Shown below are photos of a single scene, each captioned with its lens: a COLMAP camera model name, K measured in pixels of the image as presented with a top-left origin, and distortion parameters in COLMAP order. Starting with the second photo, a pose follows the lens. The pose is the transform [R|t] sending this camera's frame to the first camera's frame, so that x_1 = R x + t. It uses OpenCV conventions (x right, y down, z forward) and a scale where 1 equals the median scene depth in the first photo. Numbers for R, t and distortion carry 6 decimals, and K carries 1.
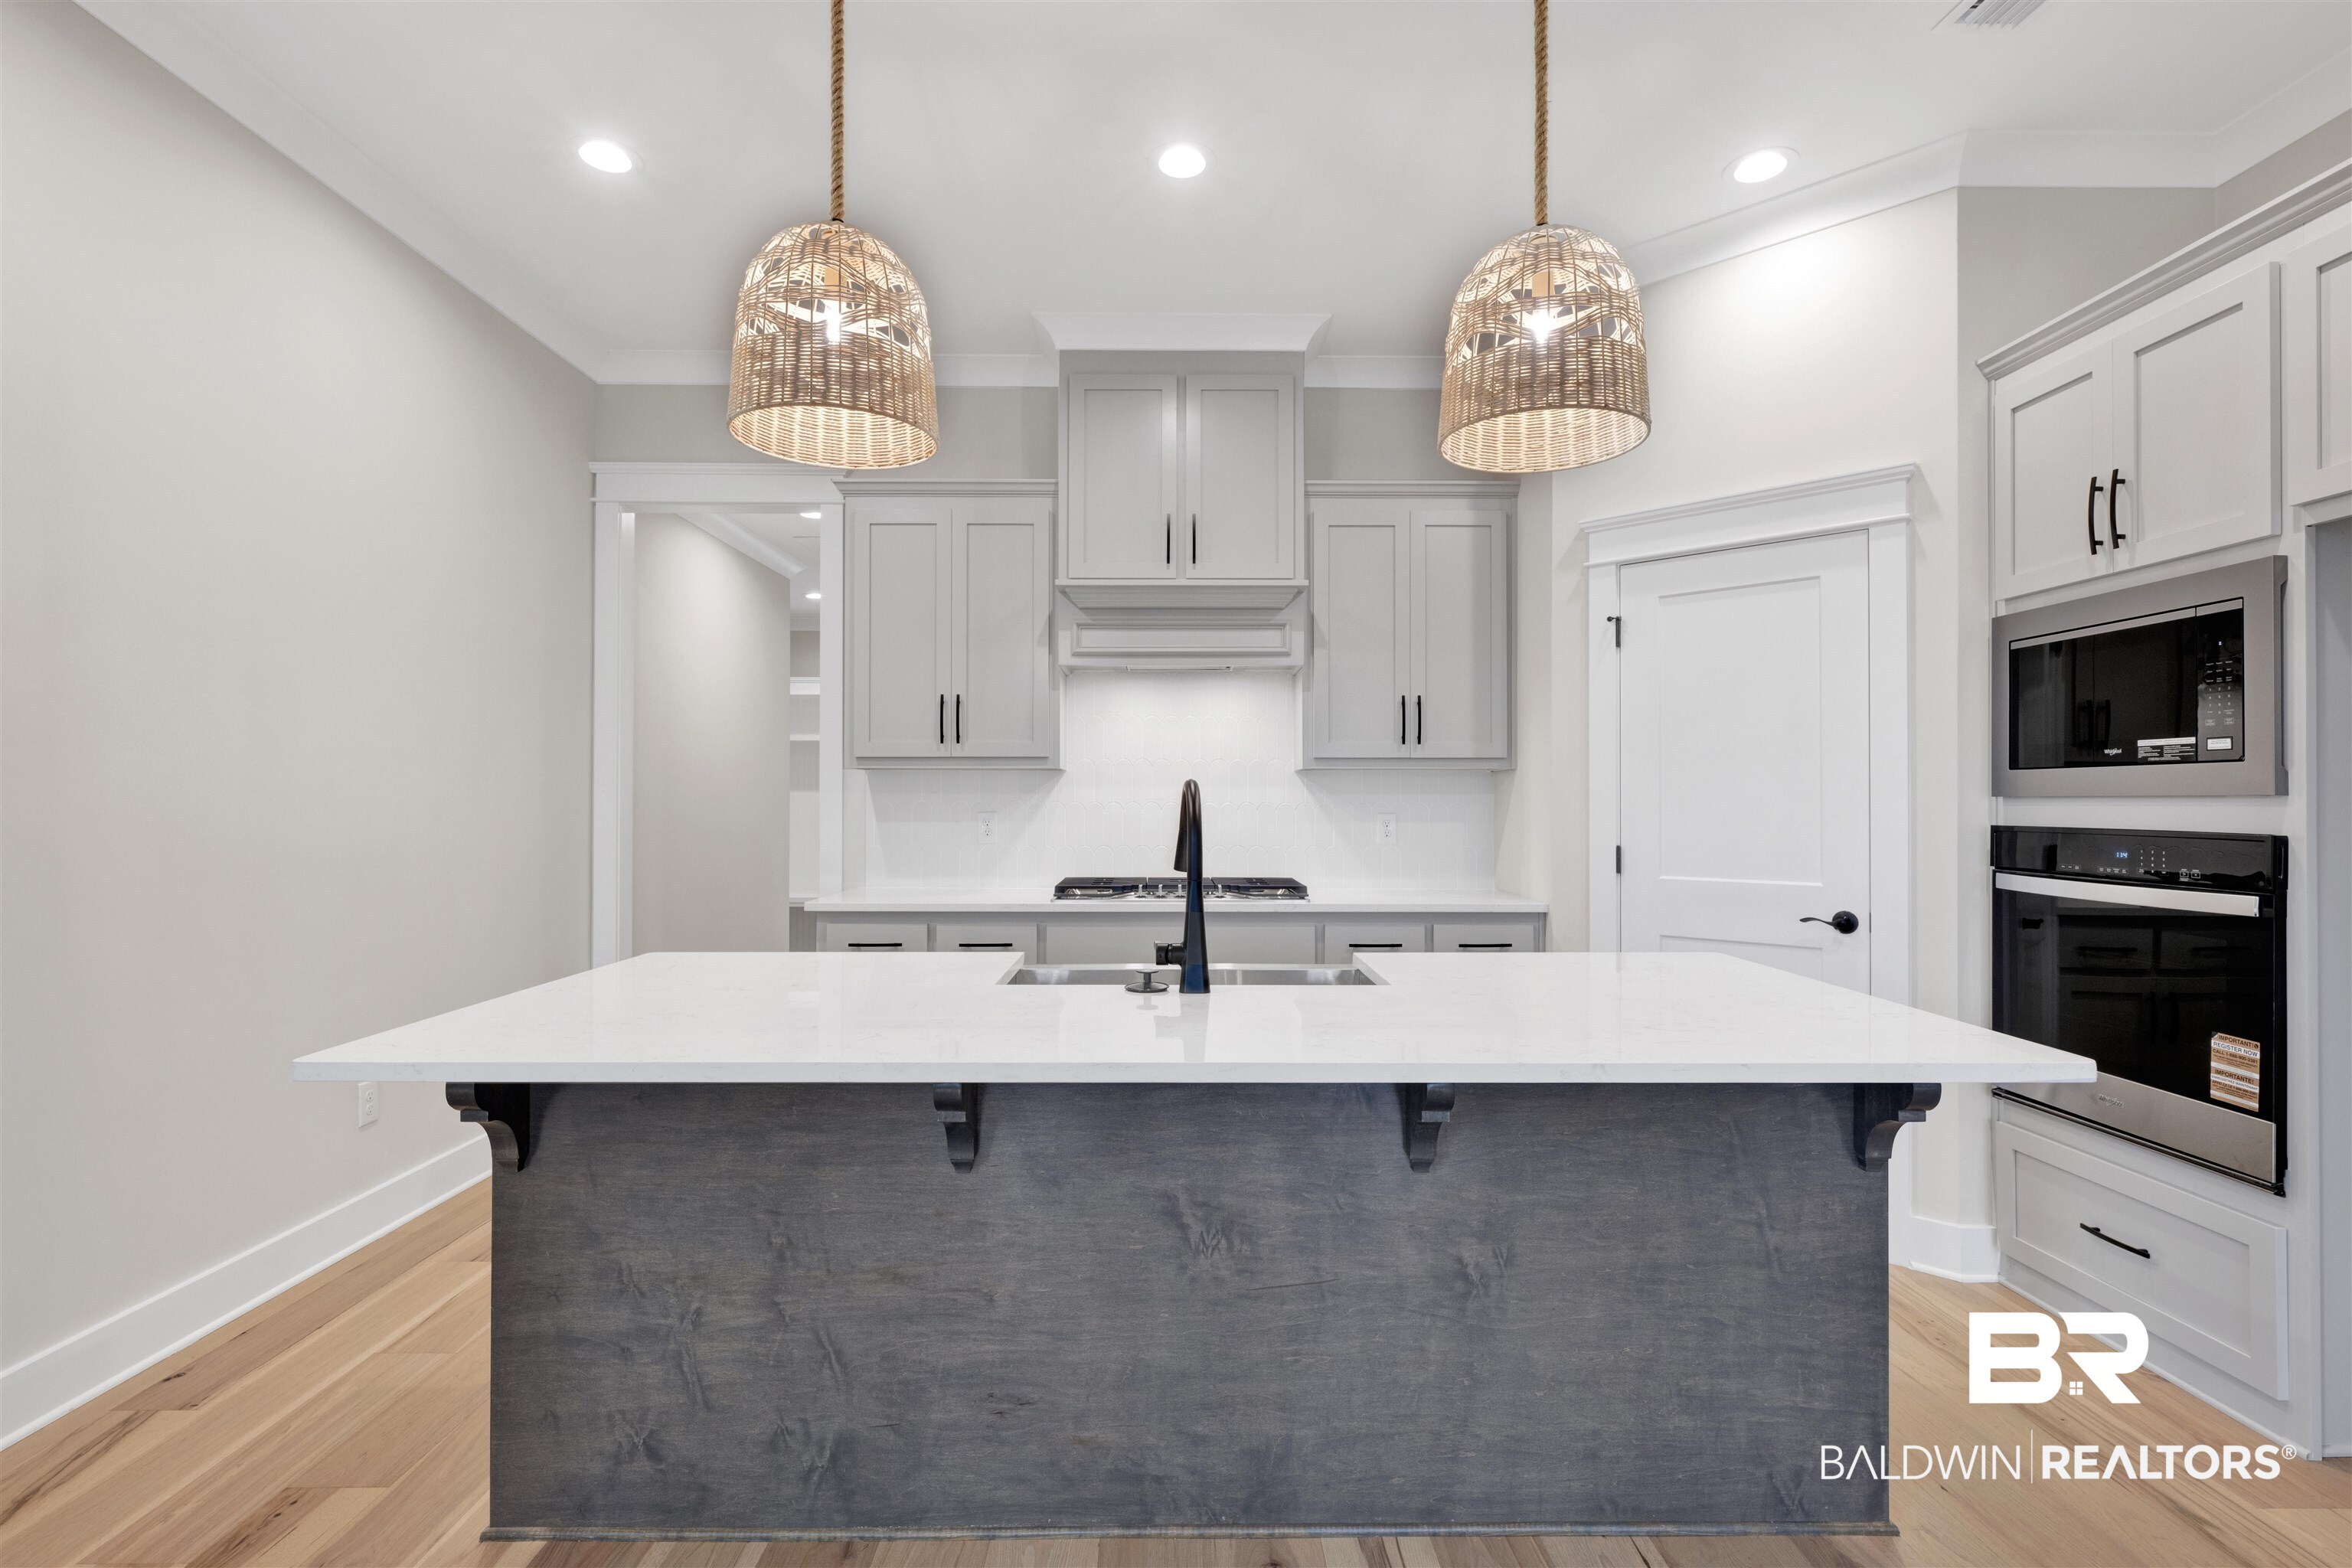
lens RADIAL K [[1103.5, 0, 1167.7], [0, 1103.5, 794.5], [0, 0, 1]] dist [-0.000240, 0.000594]
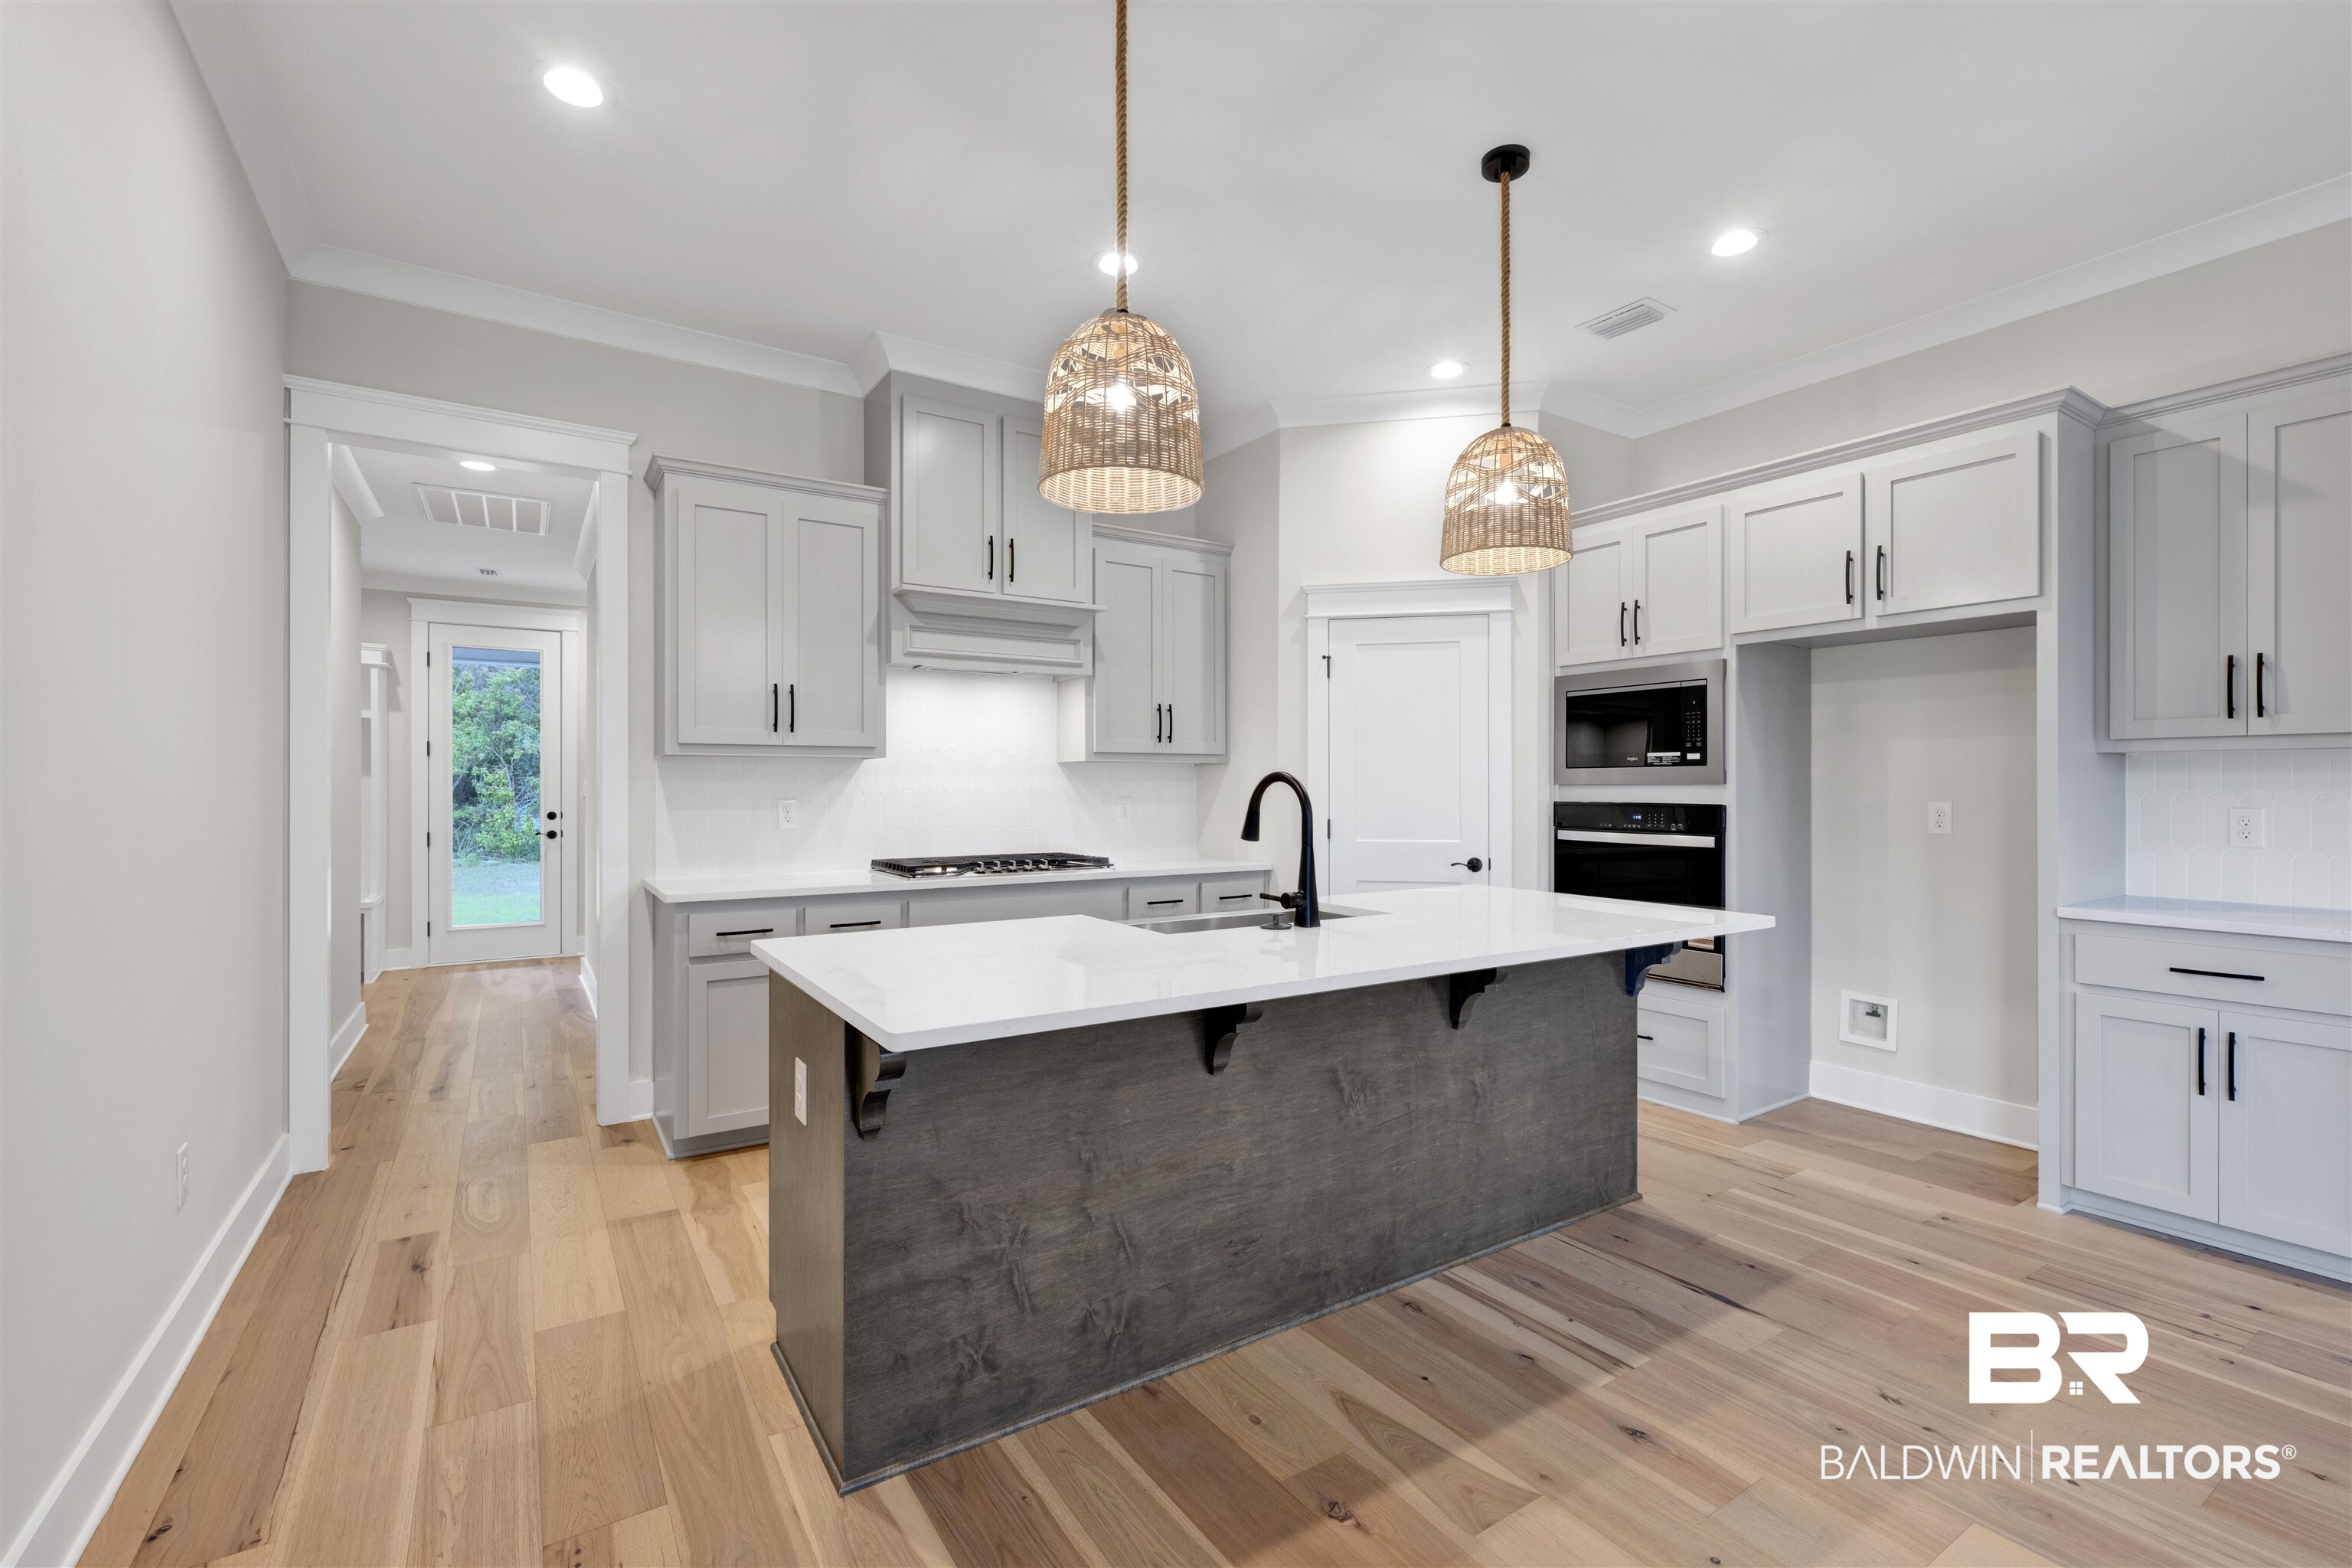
lens RADIAL K [[1020.3, 0, 1179.0], [0, 1020.3, 788.4], [0, 0, 1]] dist [-0.001253, -0.000721]
pose [[0.841823, -0.001904, 0.539751, -0.757589], [-0.001370, 0.999983, 0.005664, 0.000042], [-0.539752, -0.005508, 0.841806, 0.016220]]
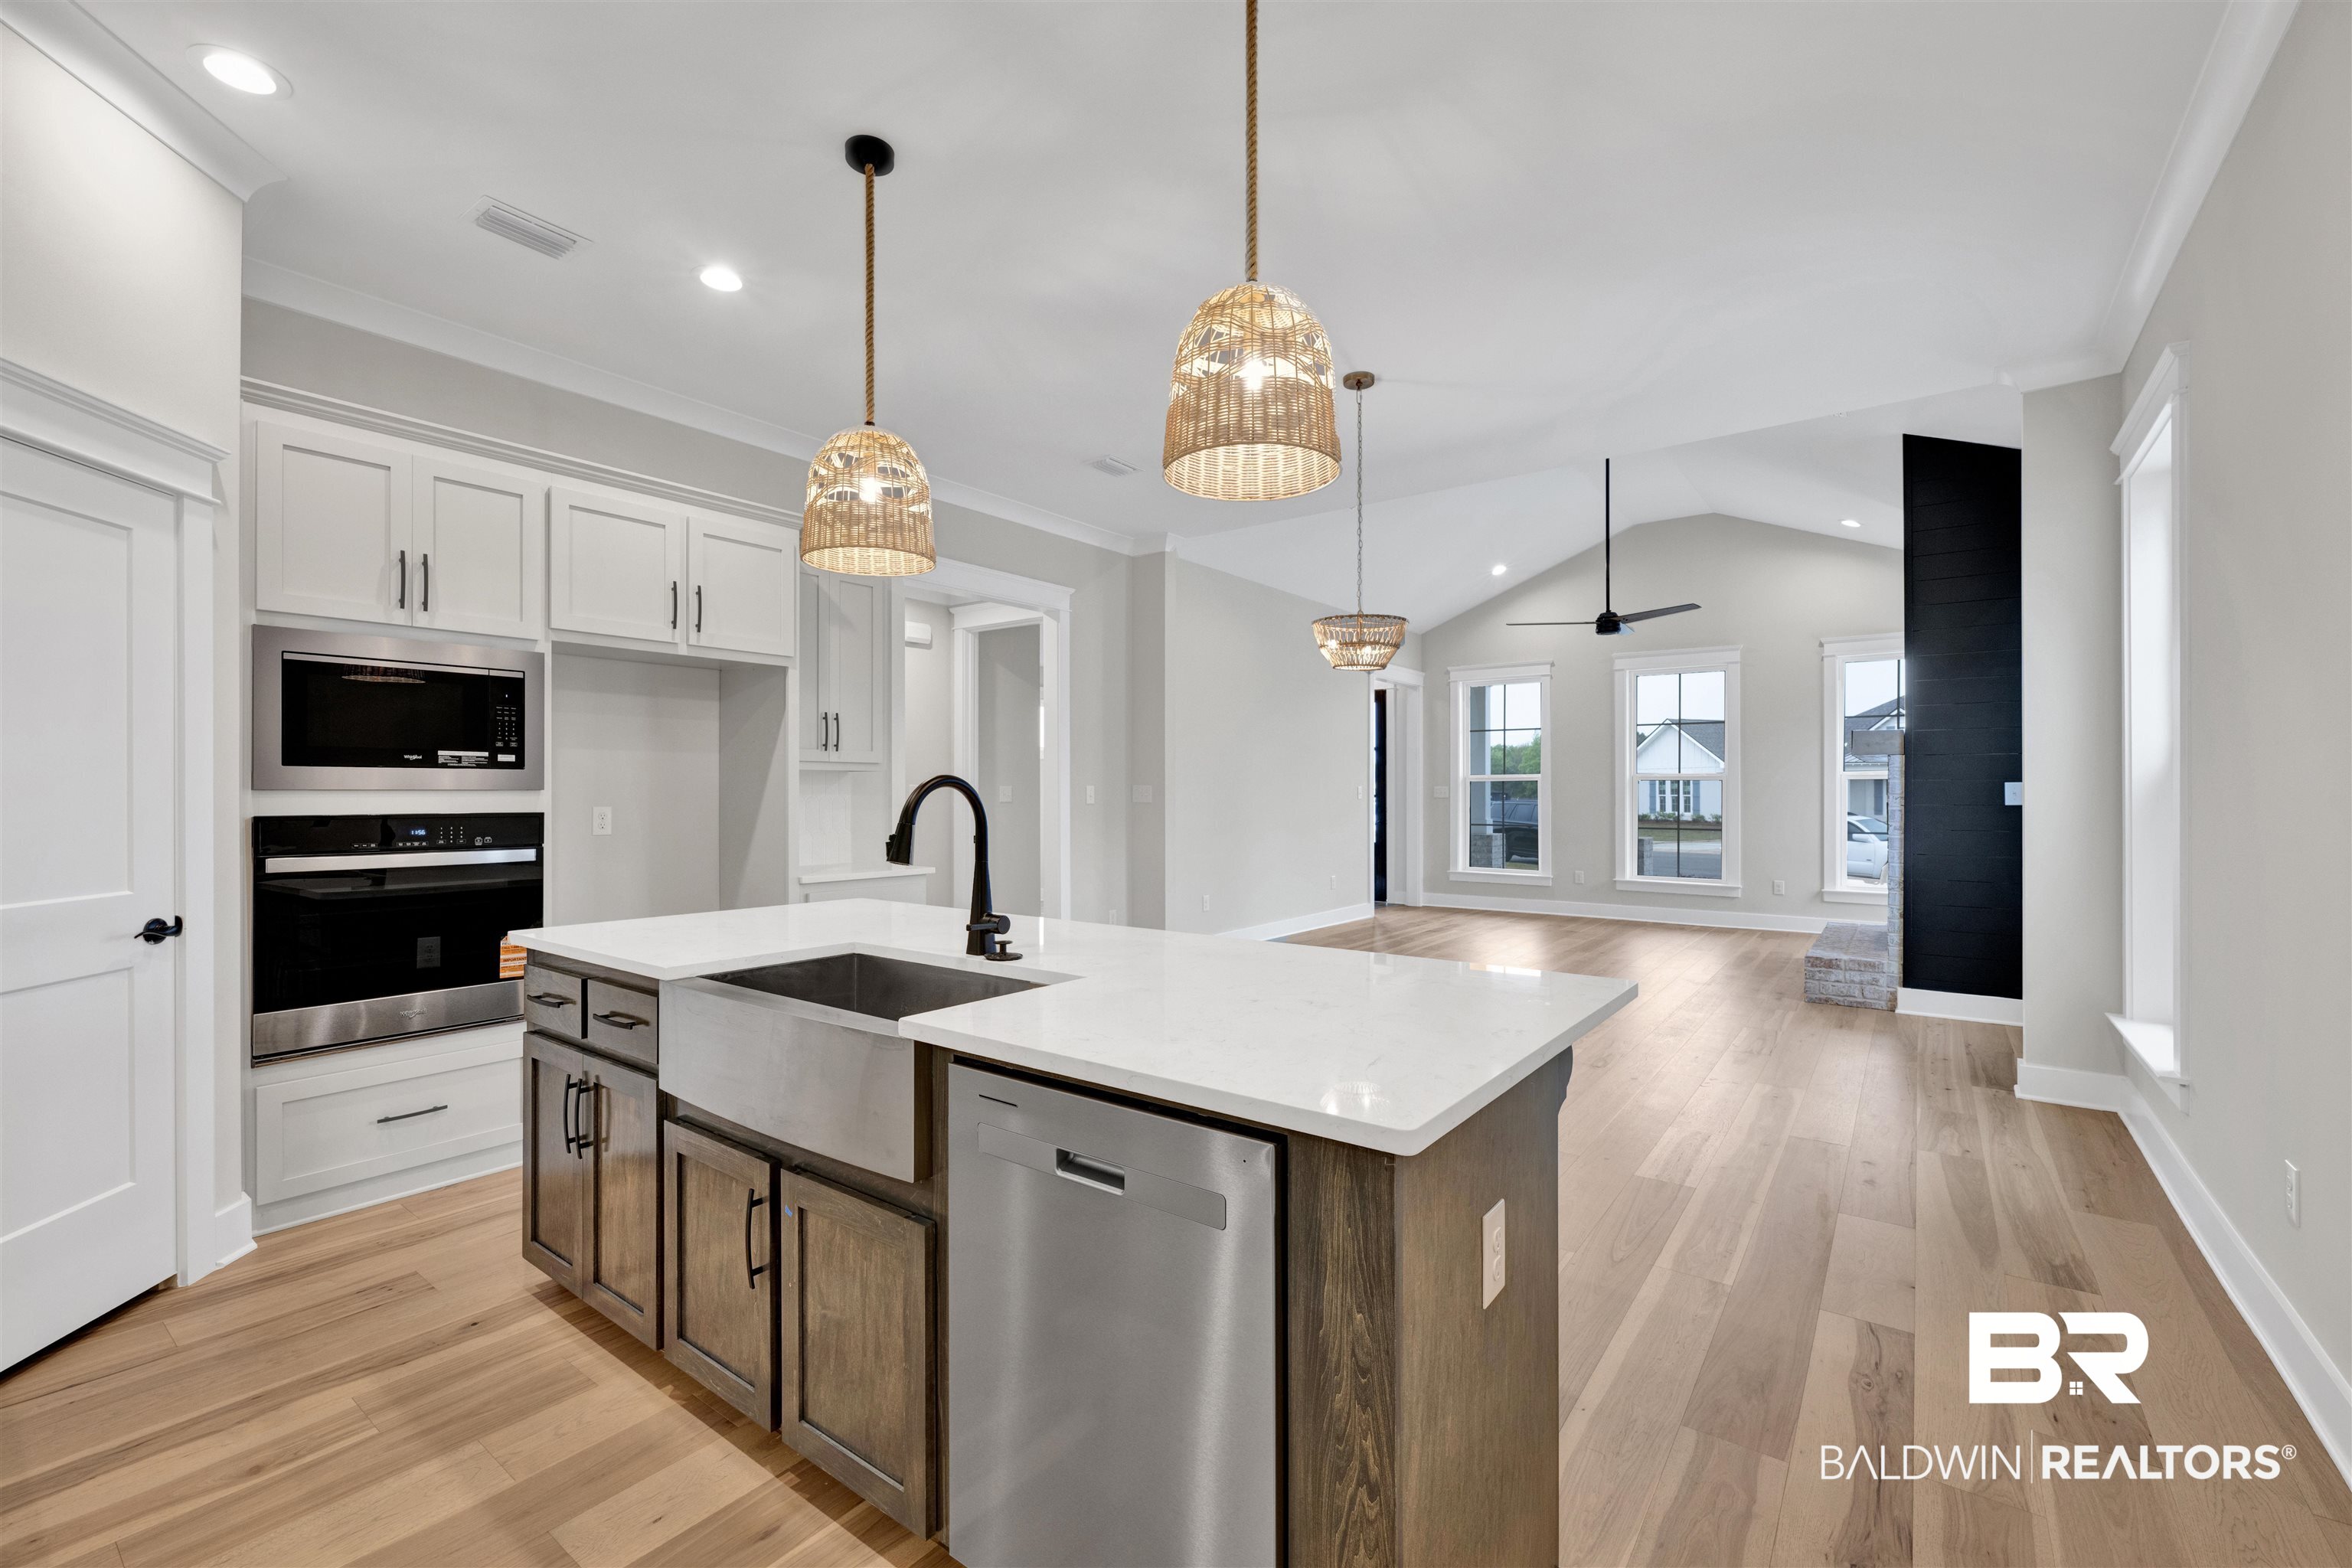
lens RADIAL K [[1020.3, 0, 1167.5], [0, 1020.3, 794.8], [0, 0, 1]] dist [-0.001253, -0.000721]
pose [[-0.786702, -0.002296, 0.617328, -0.781438], [-0.004488, 0.999988, -0.001999, 0.007556], [-0.617316, -0.004343, -0.786703, 1.673838]]
